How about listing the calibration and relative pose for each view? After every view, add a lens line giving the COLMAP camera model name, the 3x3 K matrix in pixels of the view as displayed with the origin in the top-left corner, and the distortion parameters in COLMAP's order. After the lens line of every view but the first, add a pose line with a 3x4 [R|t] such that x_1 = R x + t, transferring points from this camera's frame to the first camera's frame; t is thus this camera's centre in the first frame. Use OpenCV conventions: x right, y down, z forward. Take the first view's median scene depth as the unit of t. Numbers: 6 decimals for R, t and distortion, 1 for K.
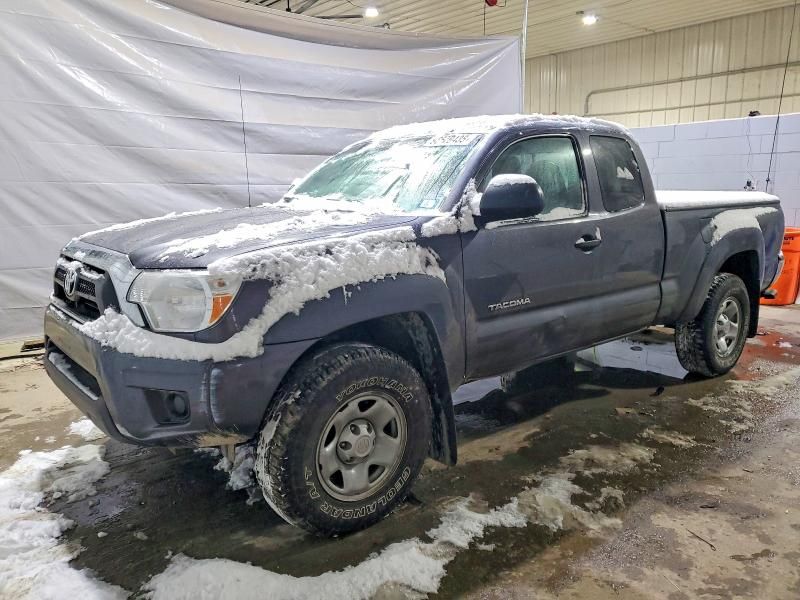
lens RADIAL K [[621.9, 0, 400.0], [0, 621.9, 300.0], [0, 0, 1]] dist [0.008231, 0.009356]
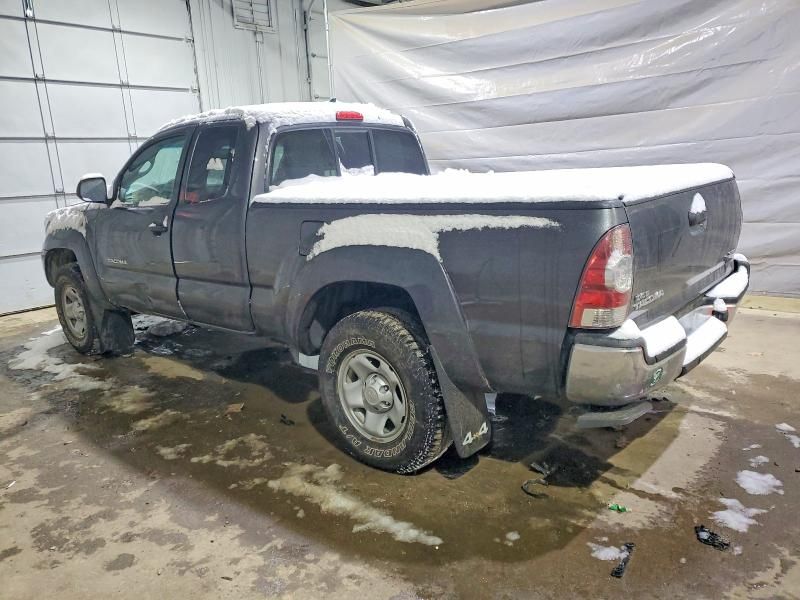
lens RADIAL K [[621.9, 0, 400.0], [0, 621.9, 300.0], [0, 0, 1]] dist [0.008231, 0.009356]
pose [[0.164166, 0.211387, -0.963517, 1.439089], [-0.128116, 0.973065, 0.191652, -0.226990], [0.978077, 0.091979, 0.186827, 1.157331]]
